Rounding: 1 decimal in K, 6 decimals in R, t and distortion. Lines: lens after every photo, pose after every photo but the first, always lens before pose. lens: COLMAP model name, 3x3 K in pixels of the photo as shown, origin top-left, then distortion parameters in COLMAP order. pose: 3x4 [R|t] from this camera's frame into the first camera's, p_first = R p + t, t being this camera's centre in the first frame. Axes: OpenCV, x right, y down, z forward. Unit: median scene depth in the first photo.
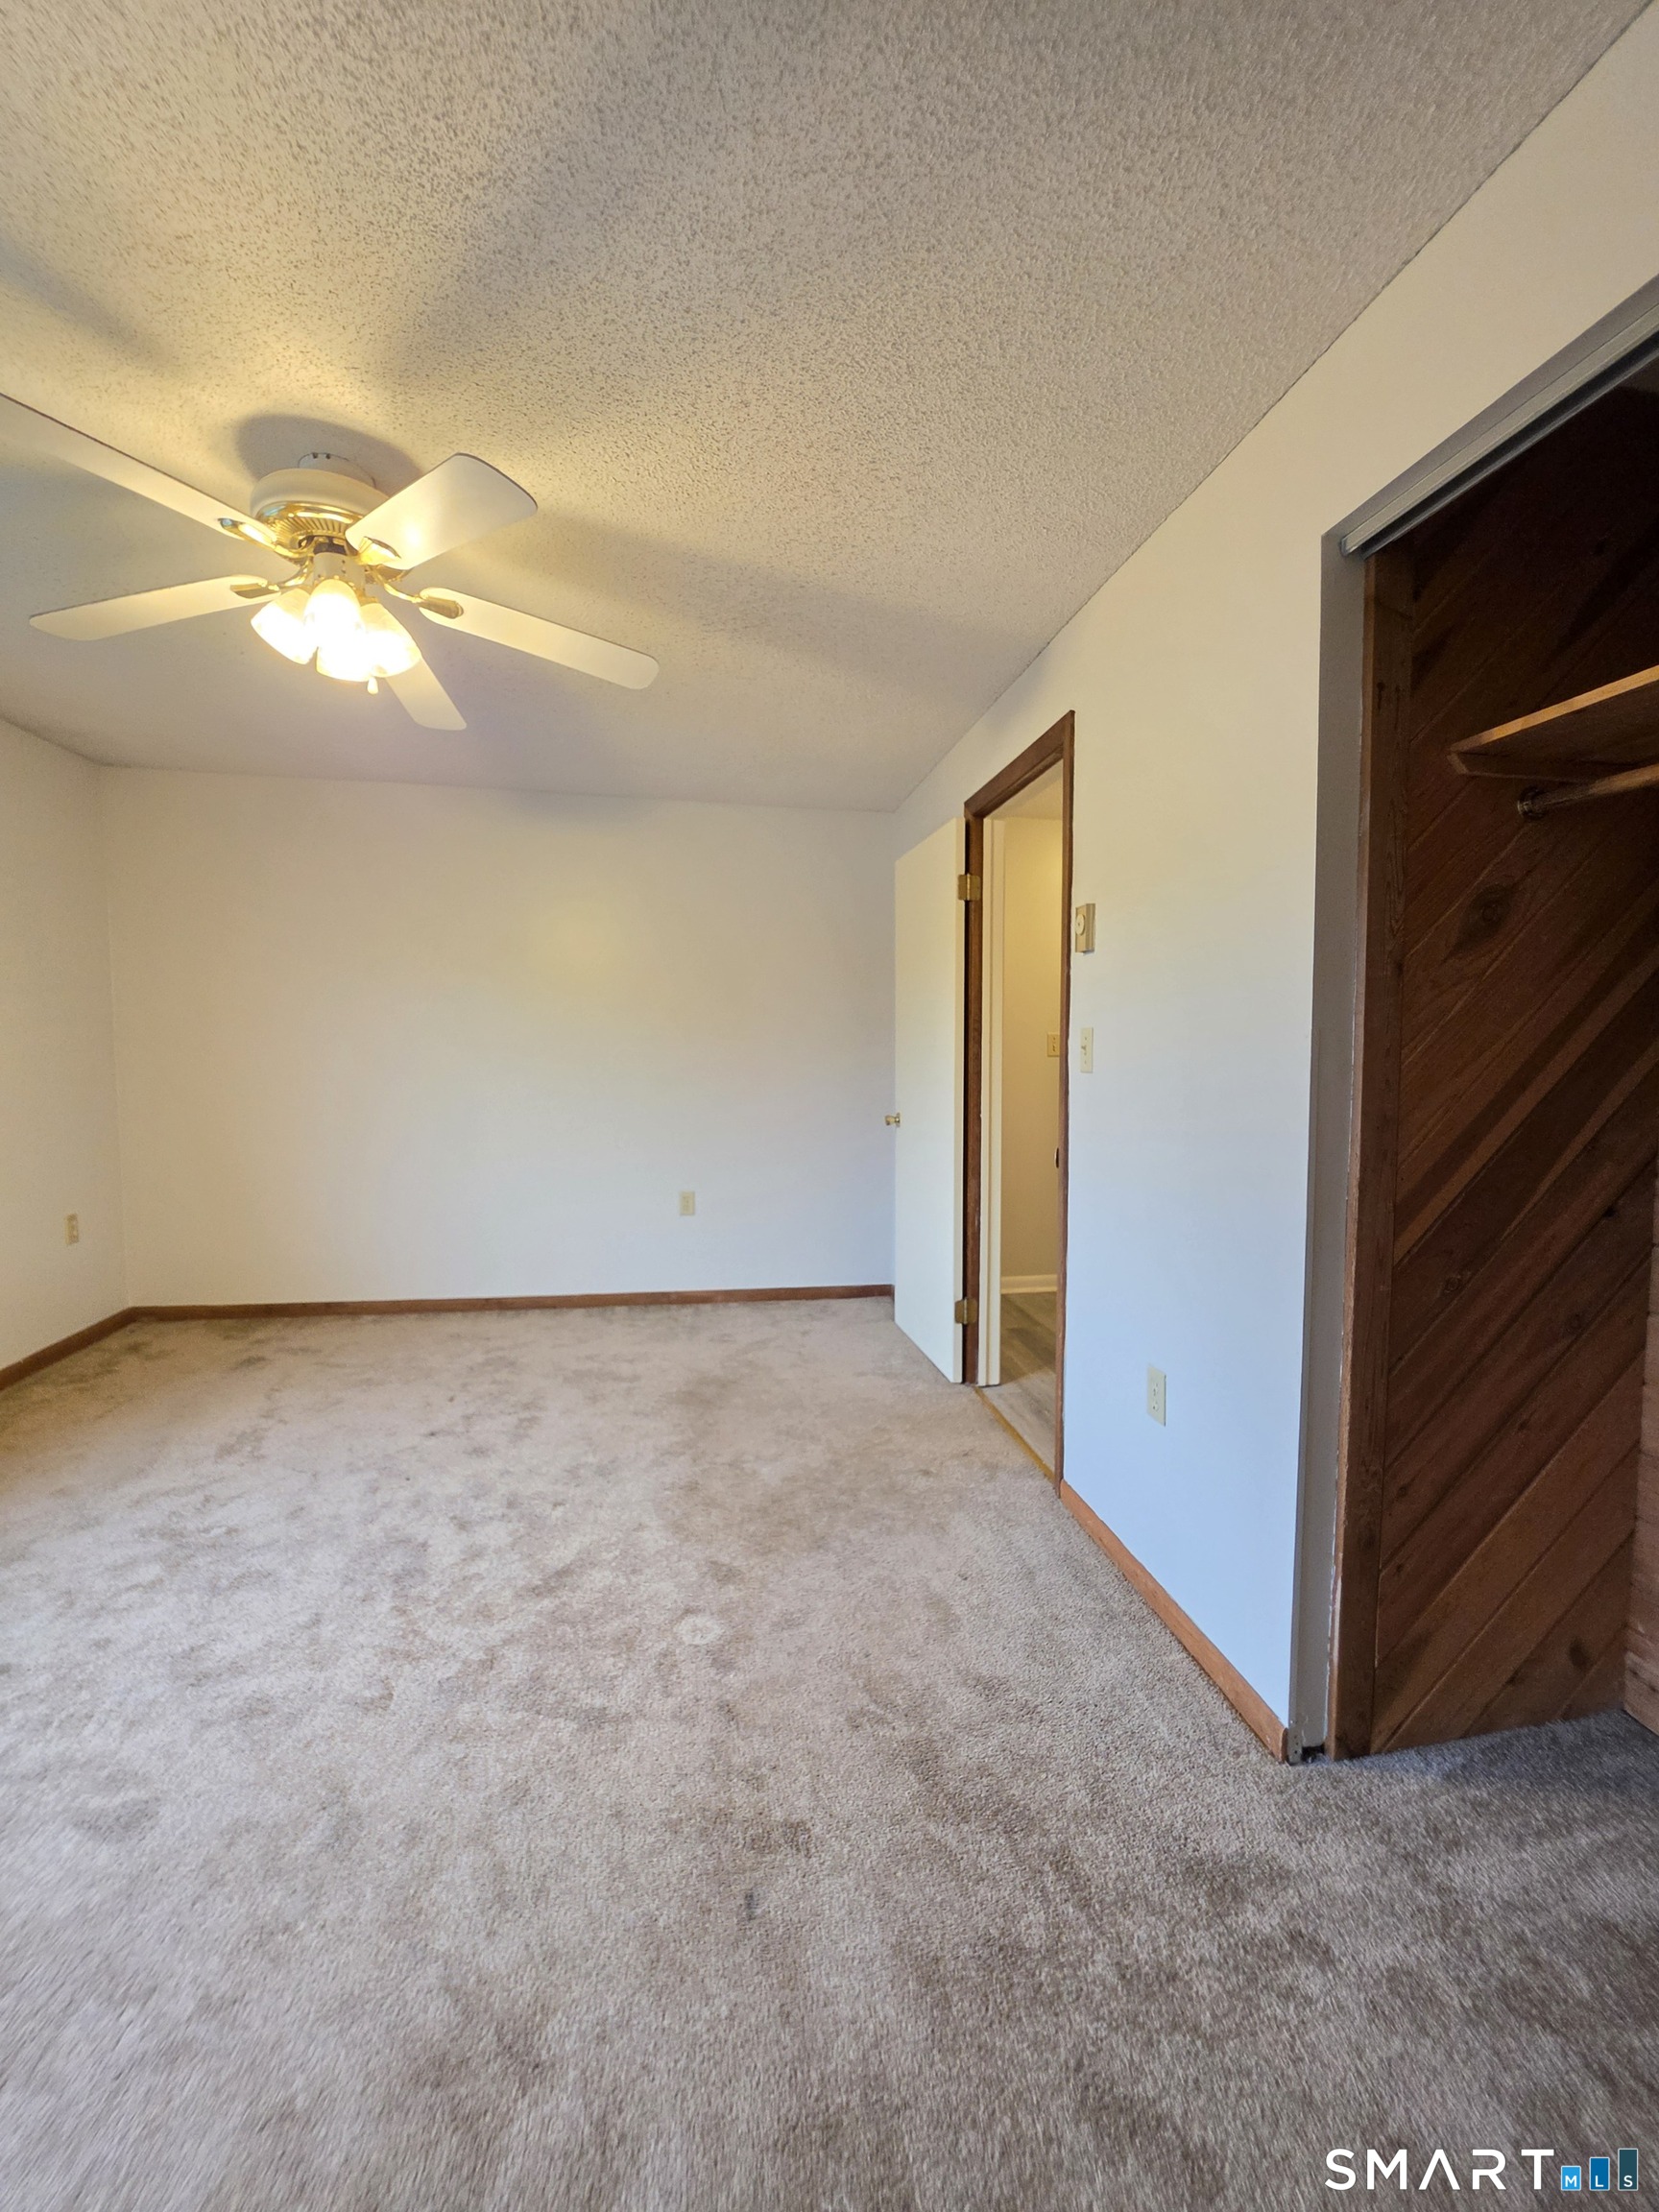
lens RADIAL K [[891.0, 0, 838.1], [0, 891.0, 1105.3], [0, 0, 1]] dist [-0.007570, 0.000976]
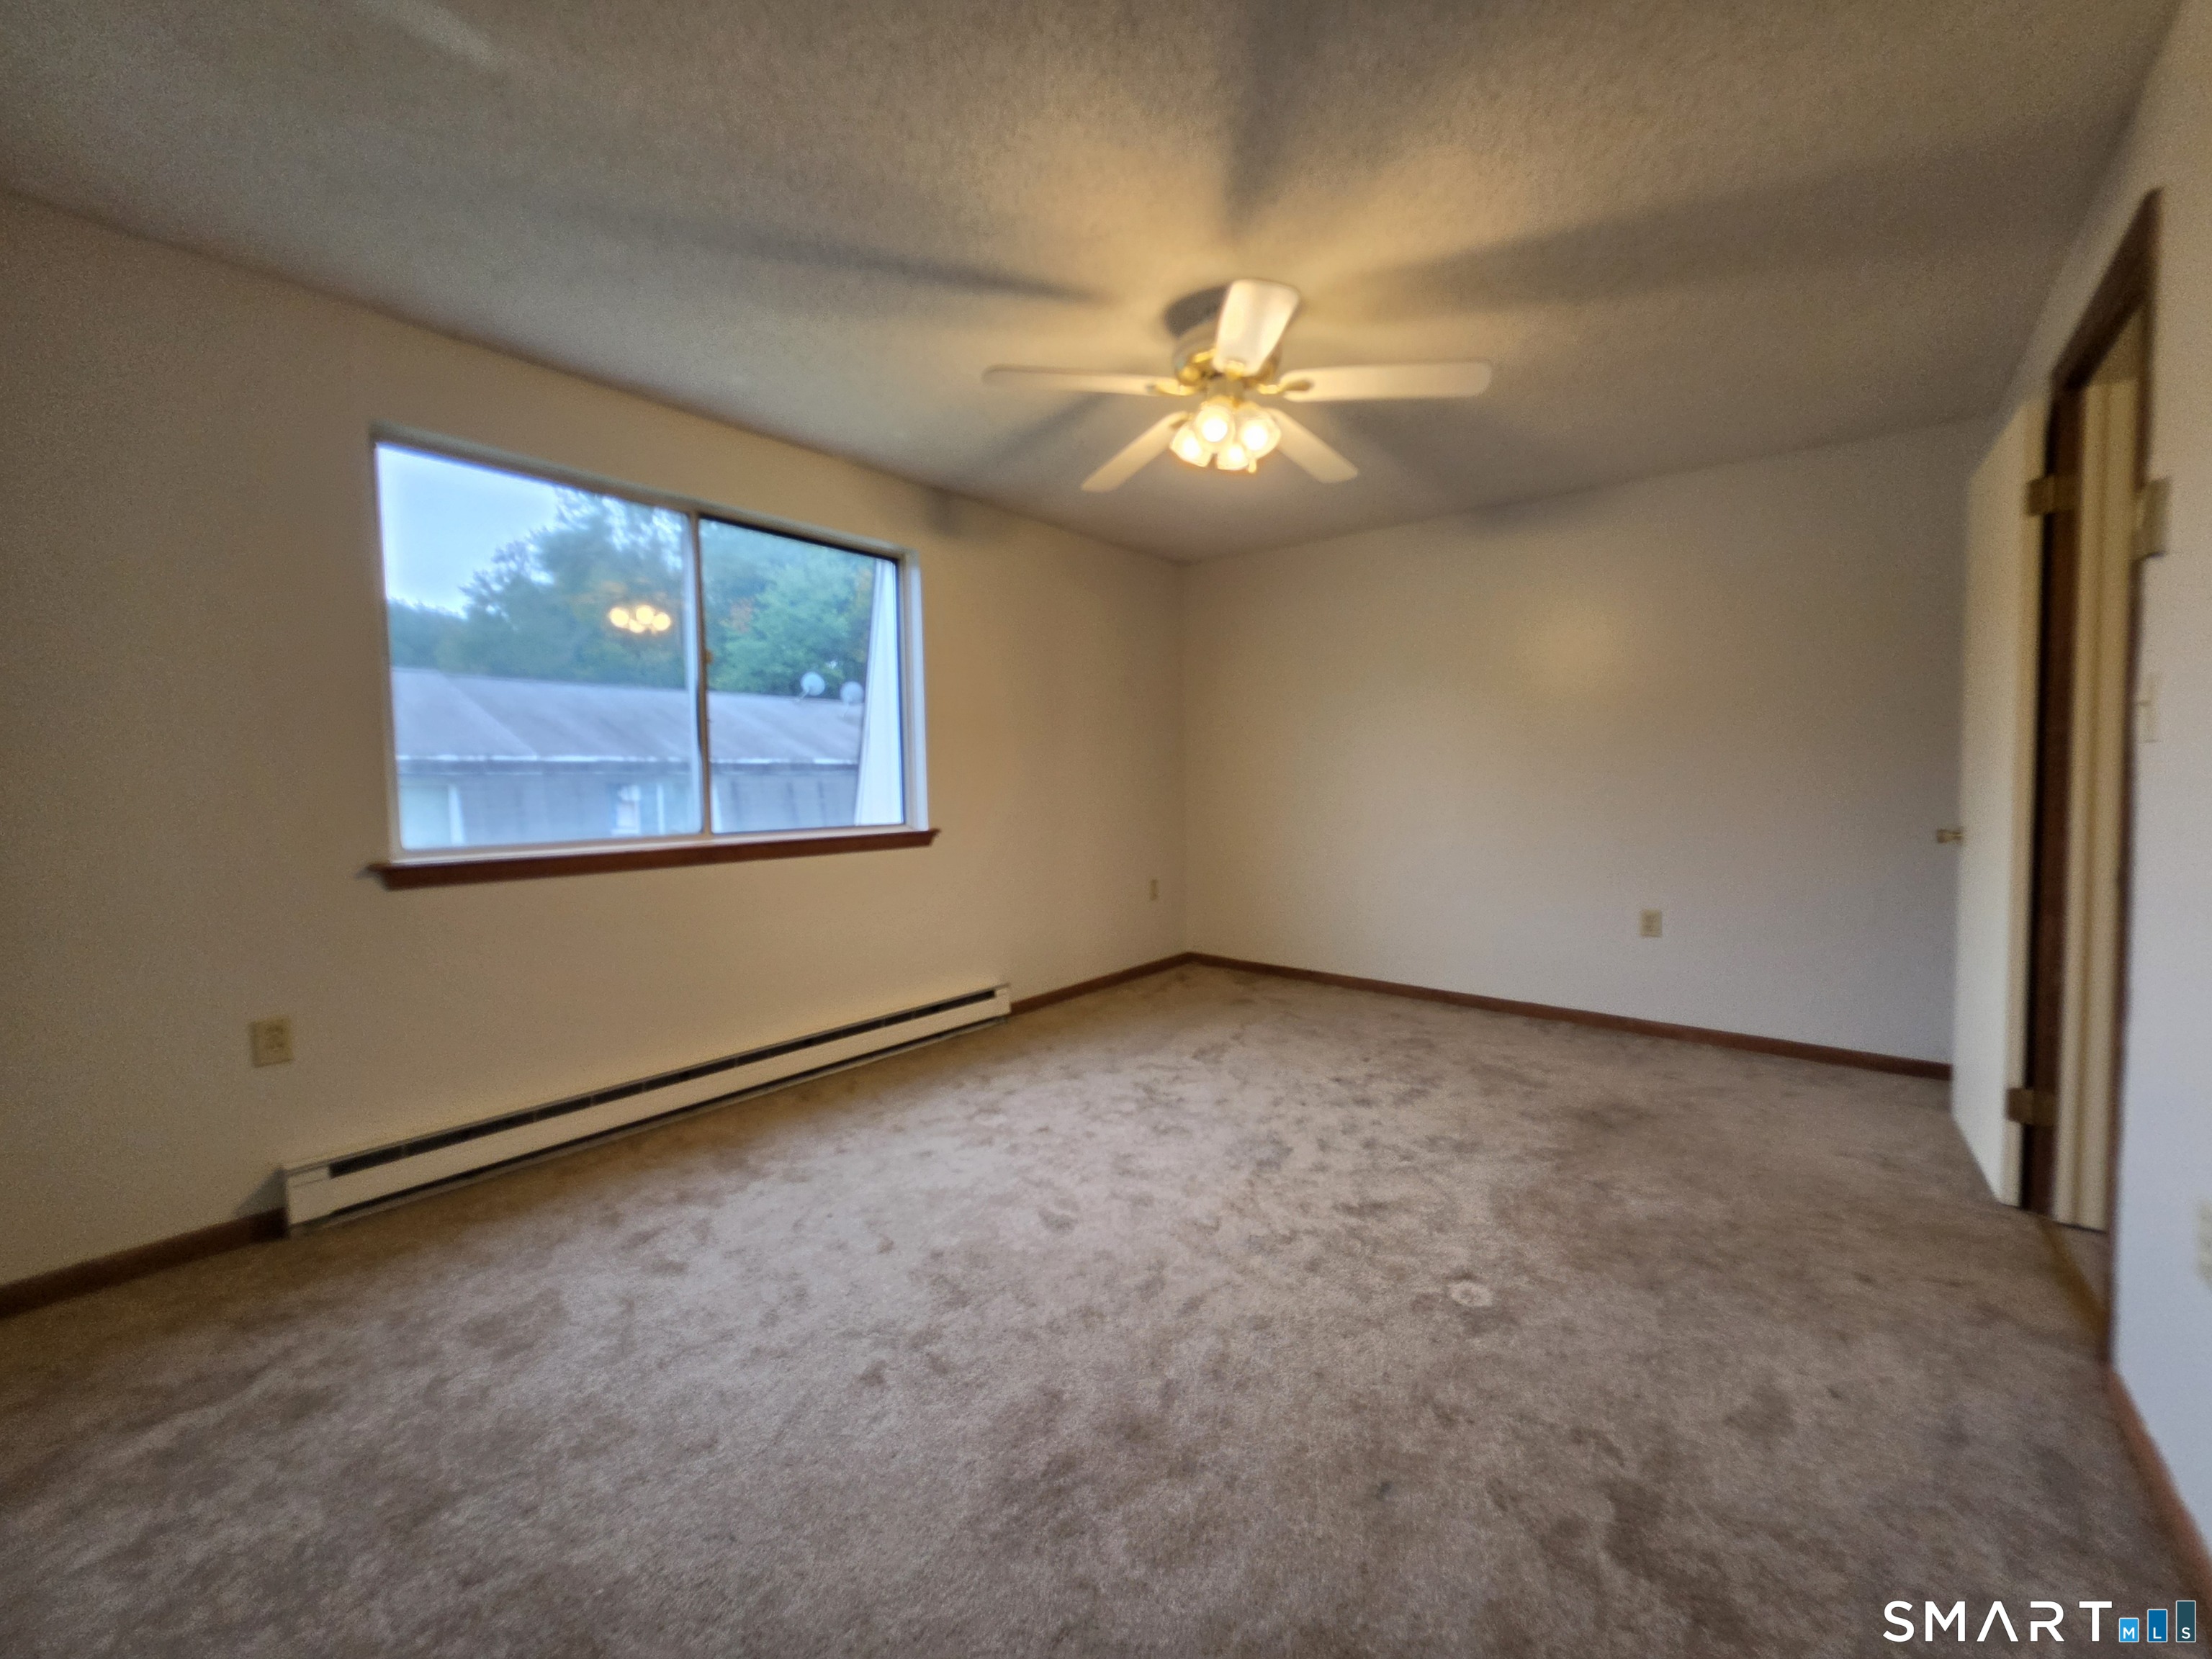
lens RADIAL K [[881.9, 0, 1108.5], [0, 881.9, 824.9], [0, 0, 1]] dist [-0.003299, 0.000499]
pose [[0.649248, 0.024198, -0.760192, 0.277794], [-0.032744, 0.999456, 0.003849, 0.047775], [0.759872, 0.022393, 0.649687, 0.007177]]
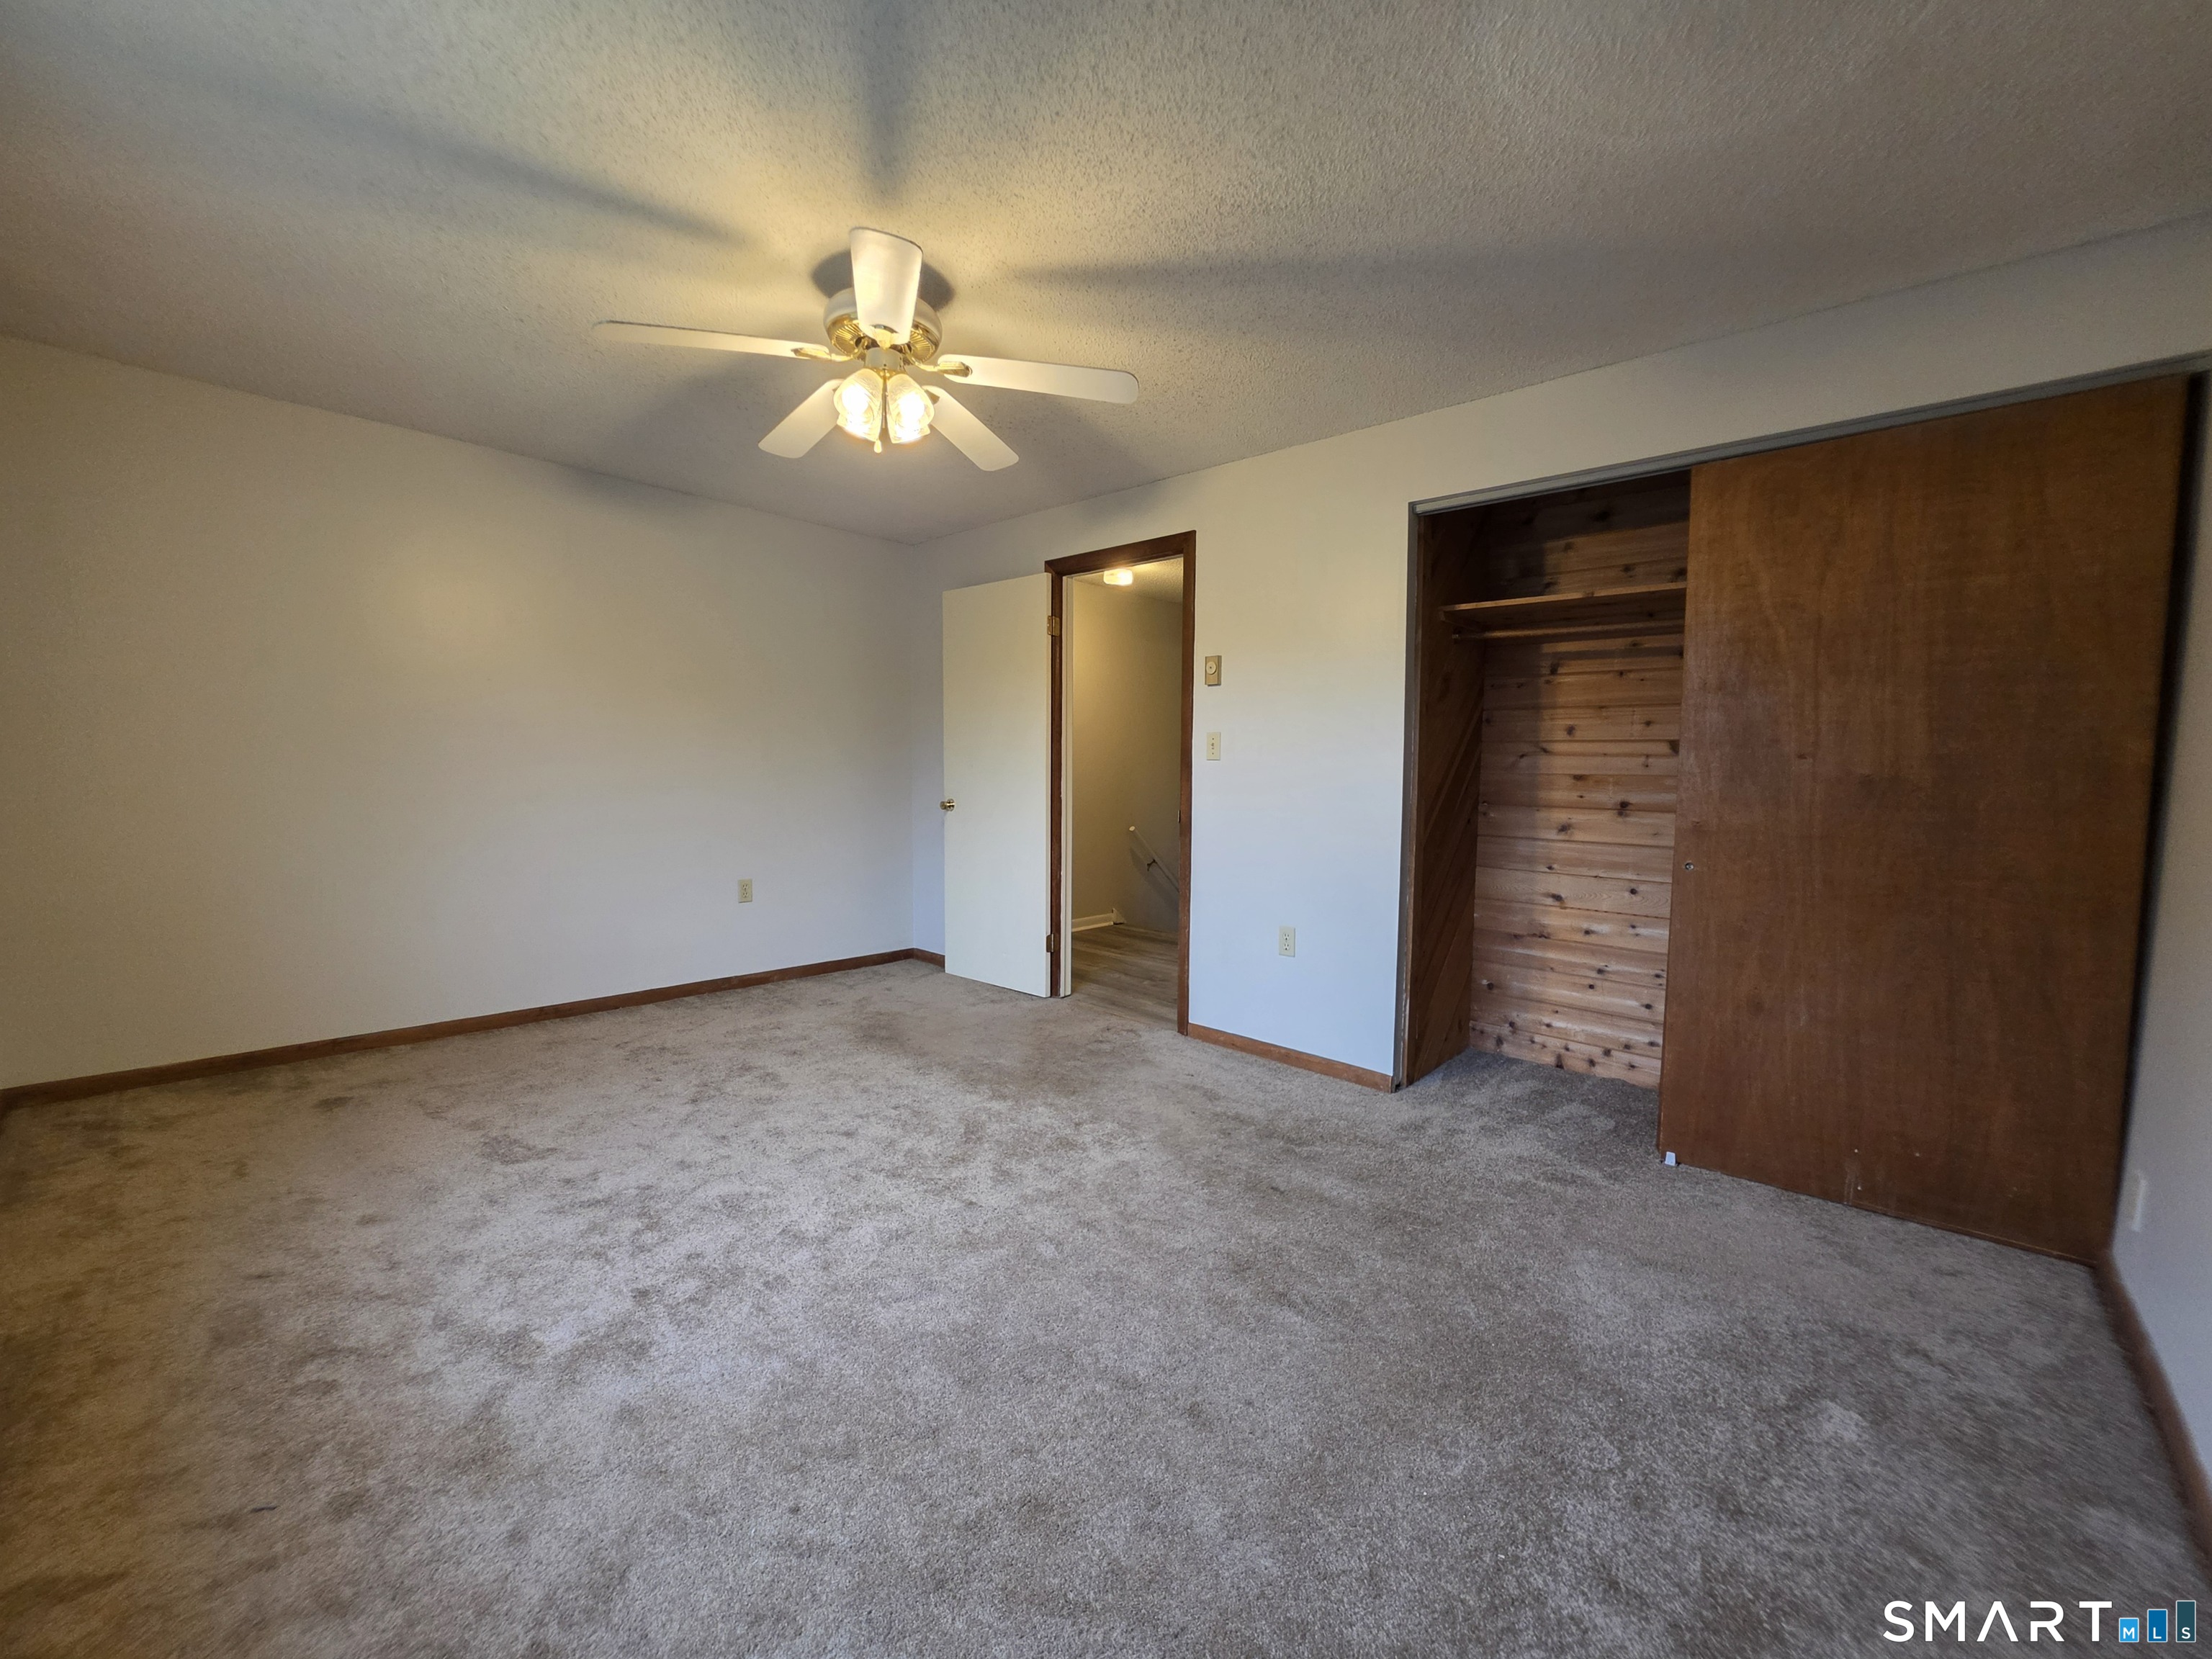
lens RADIAL K [[891.0, 0, 1103.4], [0, 891.0, 822.8], [0, 0, 1]] dist [-0.007570, 0.000976]
pose [[0.799320, -0.033224, 0.599987, -0.855709], [0.027398, 0.999447, 0.018844, 0.040732], [-0.600281, 0.001376, 0.799788, -0.169685]]
